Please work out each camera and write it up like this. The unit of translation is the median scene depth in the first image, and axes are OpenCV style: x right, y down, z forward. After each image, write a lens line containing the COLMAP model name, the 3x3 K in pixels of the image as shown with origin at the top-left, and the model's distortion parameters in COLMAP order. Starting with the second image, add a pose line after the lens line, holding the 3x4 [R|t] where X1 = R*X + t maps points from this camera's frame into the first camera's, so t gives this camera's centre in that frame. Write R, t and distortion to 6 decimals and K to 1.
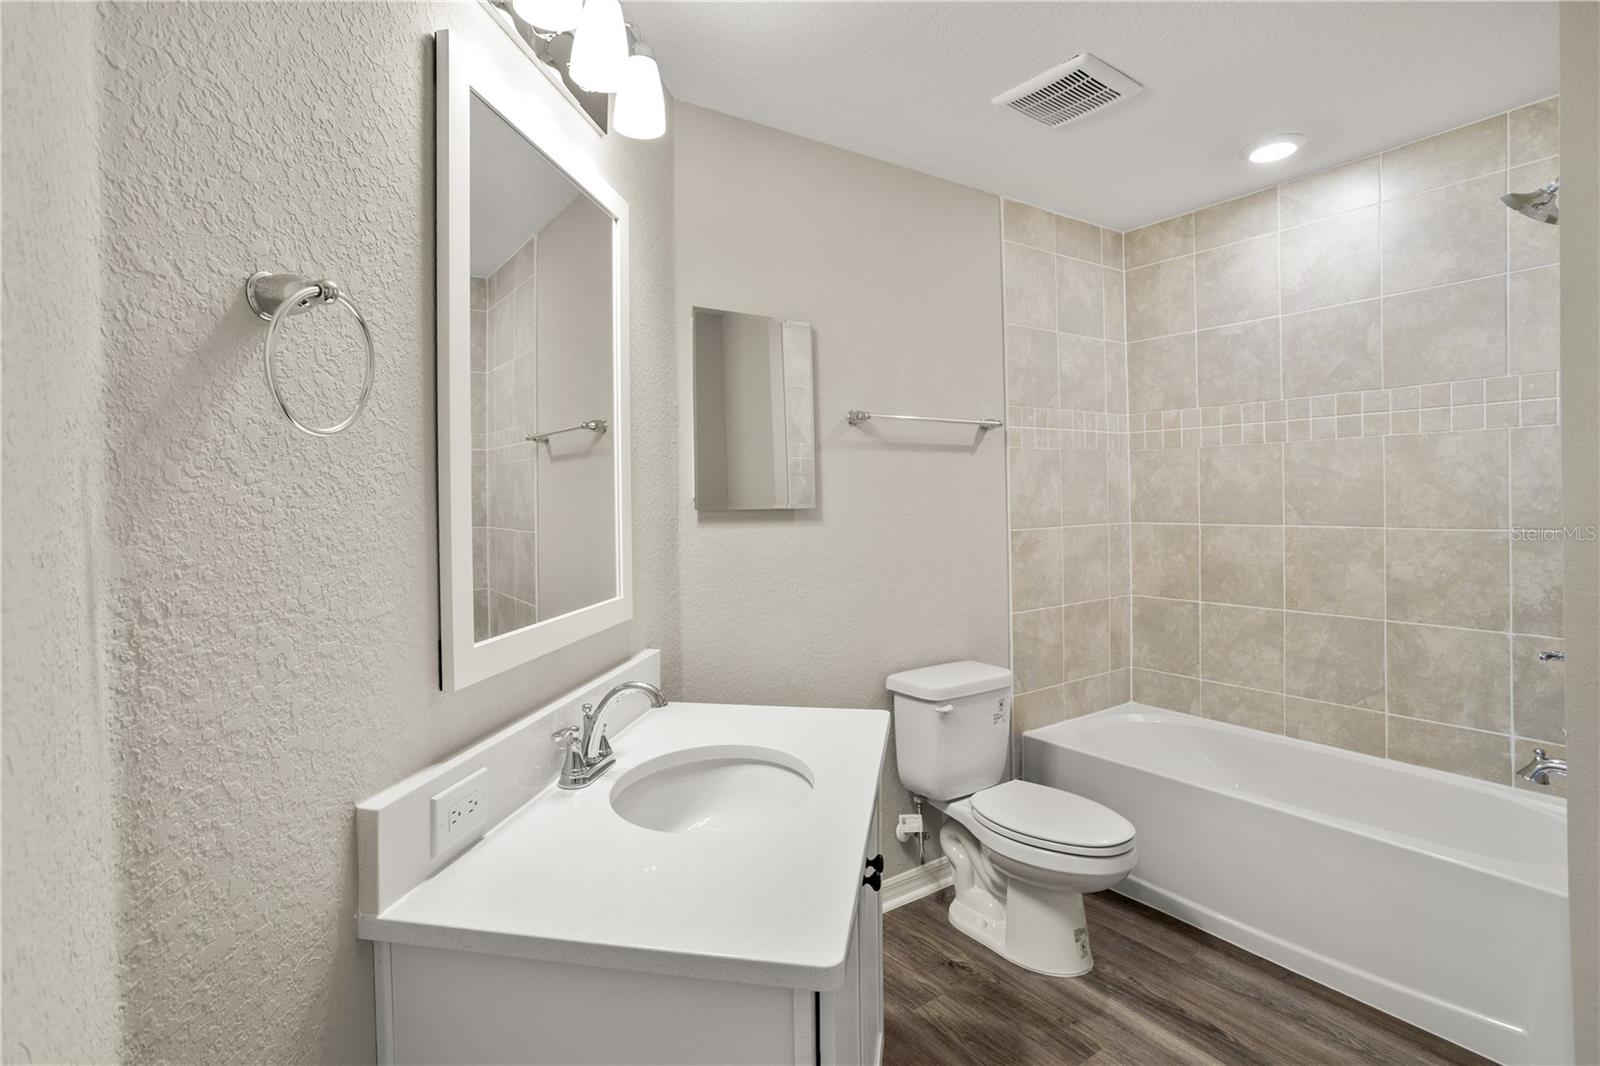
lens RADIAL K [[785.3, 0, 778.0], [0, 785.3, 498.4], [0, 0, 1]] dist [-0.049991, 0.027693]
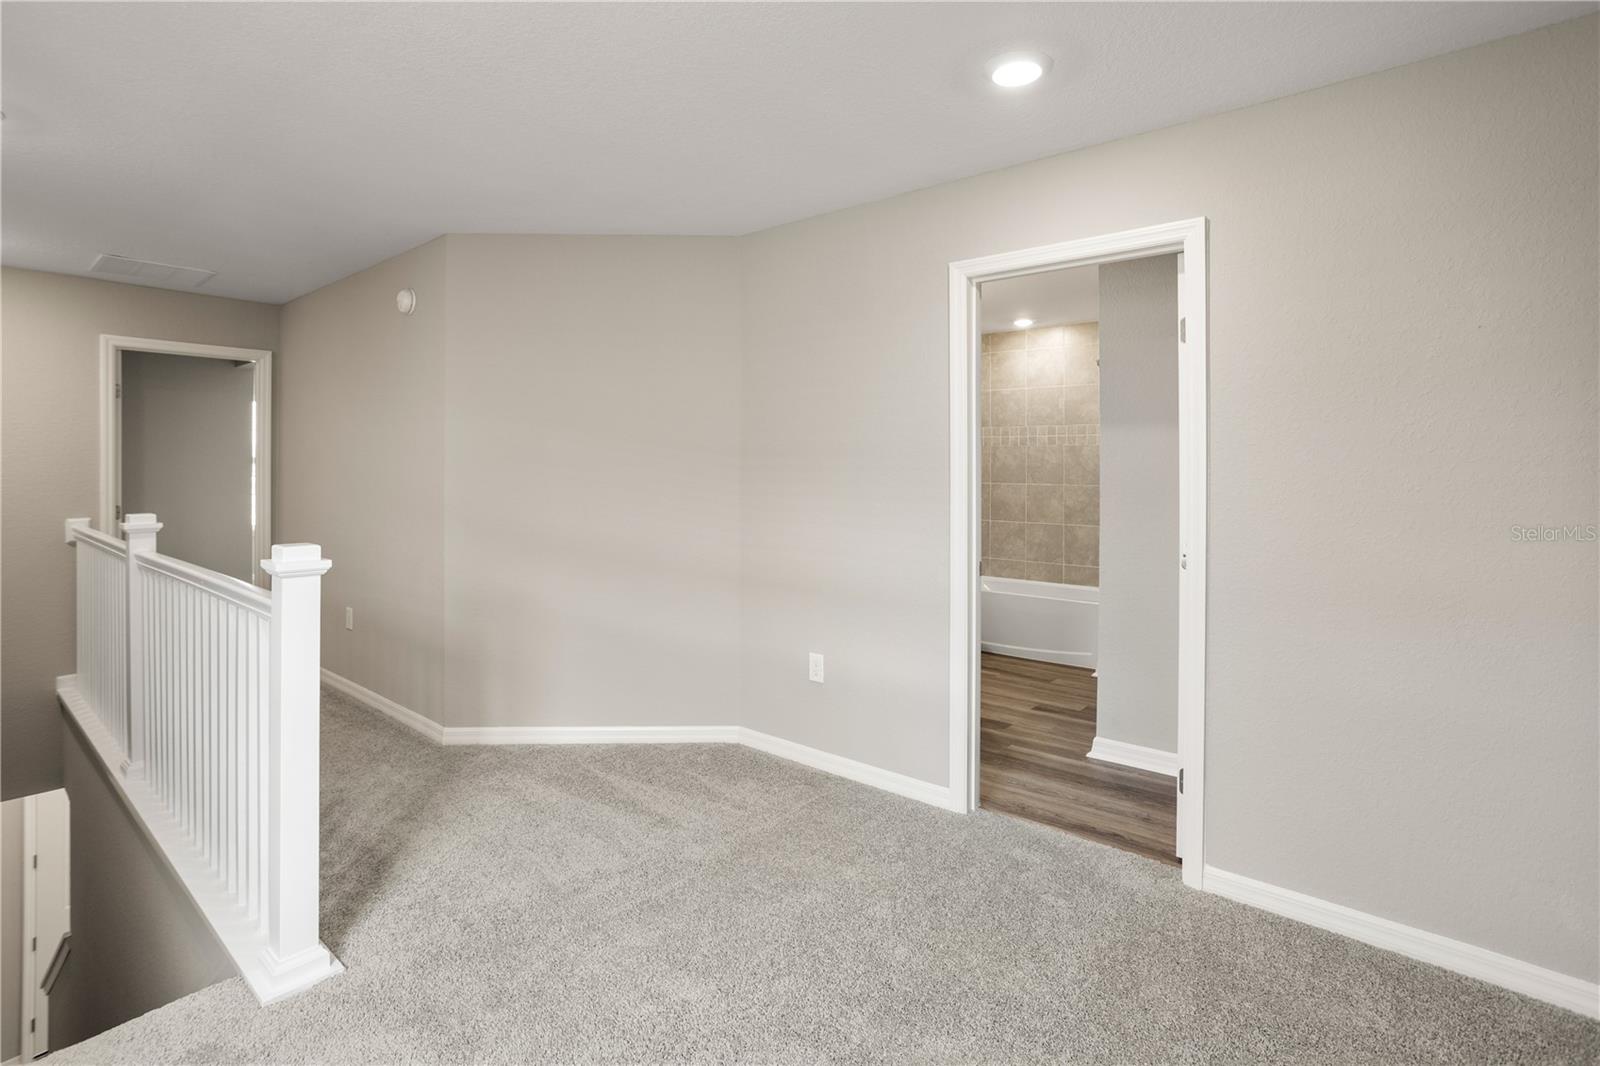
lens RADIAL K [[785.3, 0, 776.6], [0, 785.3, 463.3], [0, 0, 1]] dist [-0.049991, 0.027693]
pose [[0.970201, 0.016349, 0.241749, -0.608534], [-0.016601, 0.999862, -0.000995, -0.009042], [-0.241732, -0.003048, 0.970338, -1.048743]]
